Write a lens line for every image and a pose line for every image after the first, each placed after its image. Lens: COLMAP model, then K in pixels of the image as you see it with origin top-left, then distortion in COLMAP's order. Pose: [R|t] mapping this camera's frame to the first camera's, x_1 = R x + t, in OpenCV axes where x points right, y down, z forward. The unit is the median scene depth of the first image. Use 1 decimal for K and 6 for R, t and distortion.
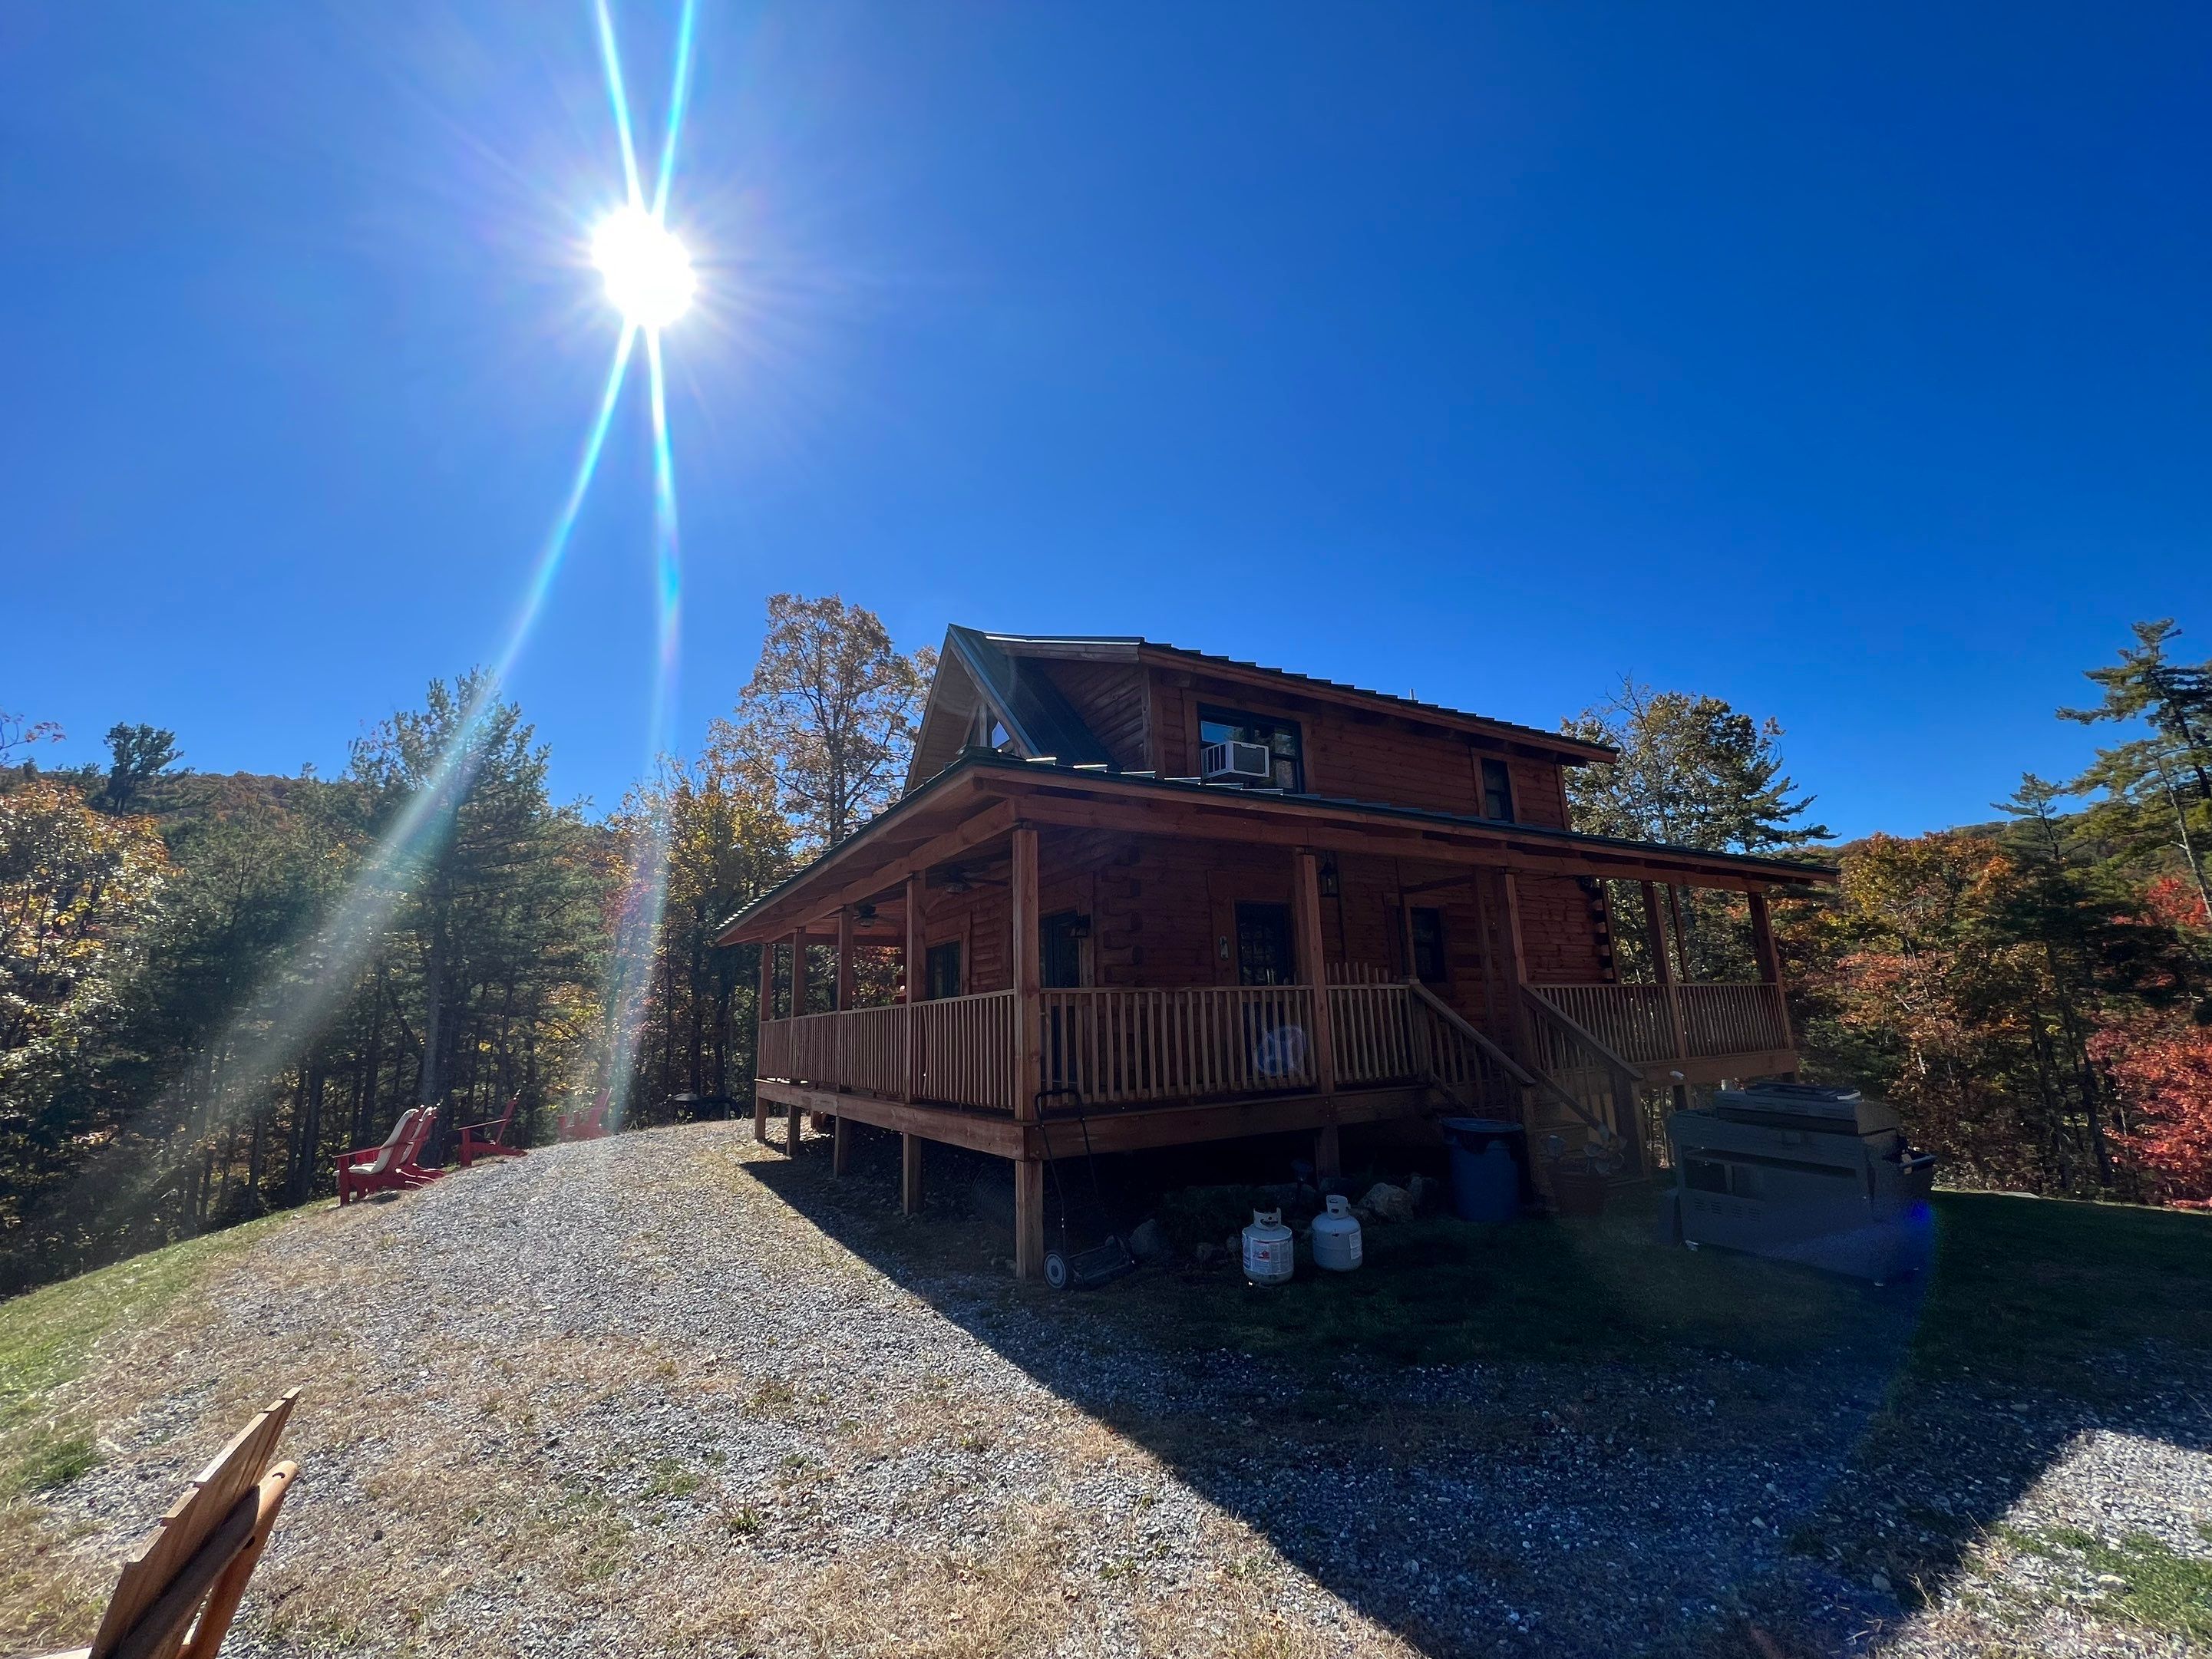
lens RADIAL K [[891.0, 0, 1105.1], [0, 891.0, 835.5], [0, 0, 1]] dist [0.000575, 0.000127]
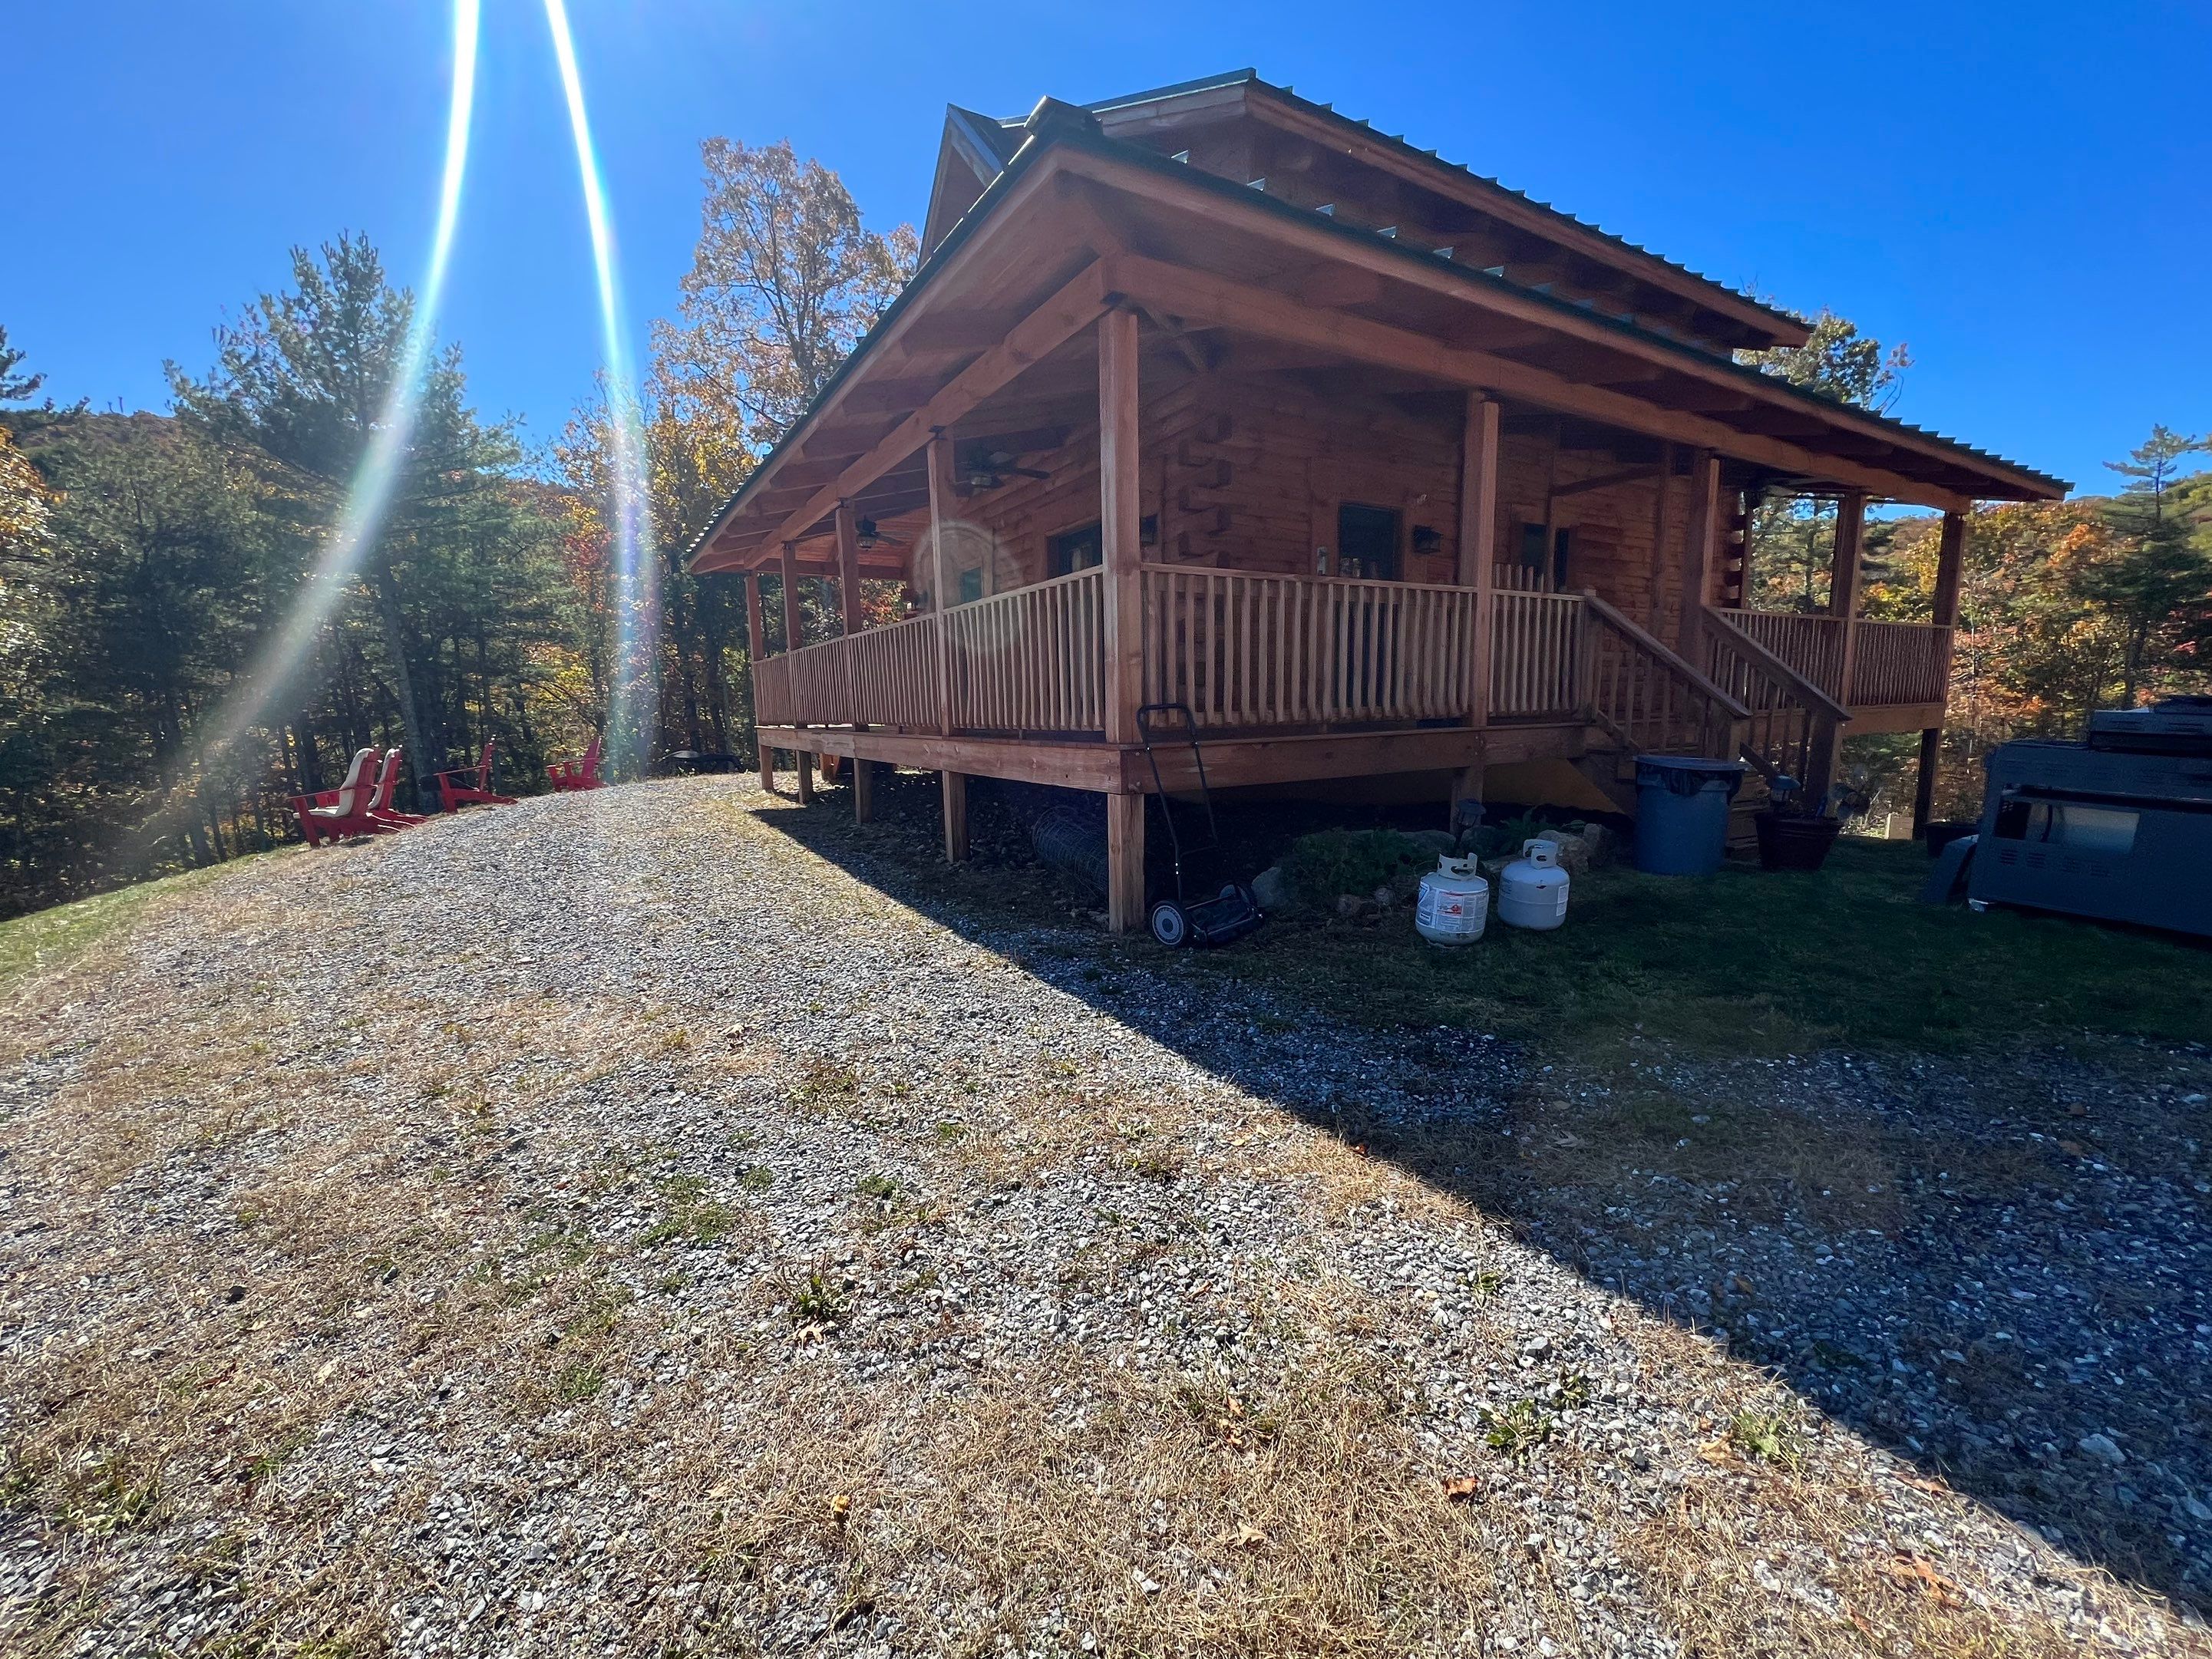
lens RADIAL K [[891.0, 0, 1103.0], [0, 891.0, 831.3], [0, 0, 1]] dist [0.000575, 0.000127]
pose [[0.999900, 0.011802, 0.007778, -0.107249], [-0.013763, 0.938355, 0.345398, 0.128699], [-0.003222, -0.345471, 0.938424, 0.267384]]
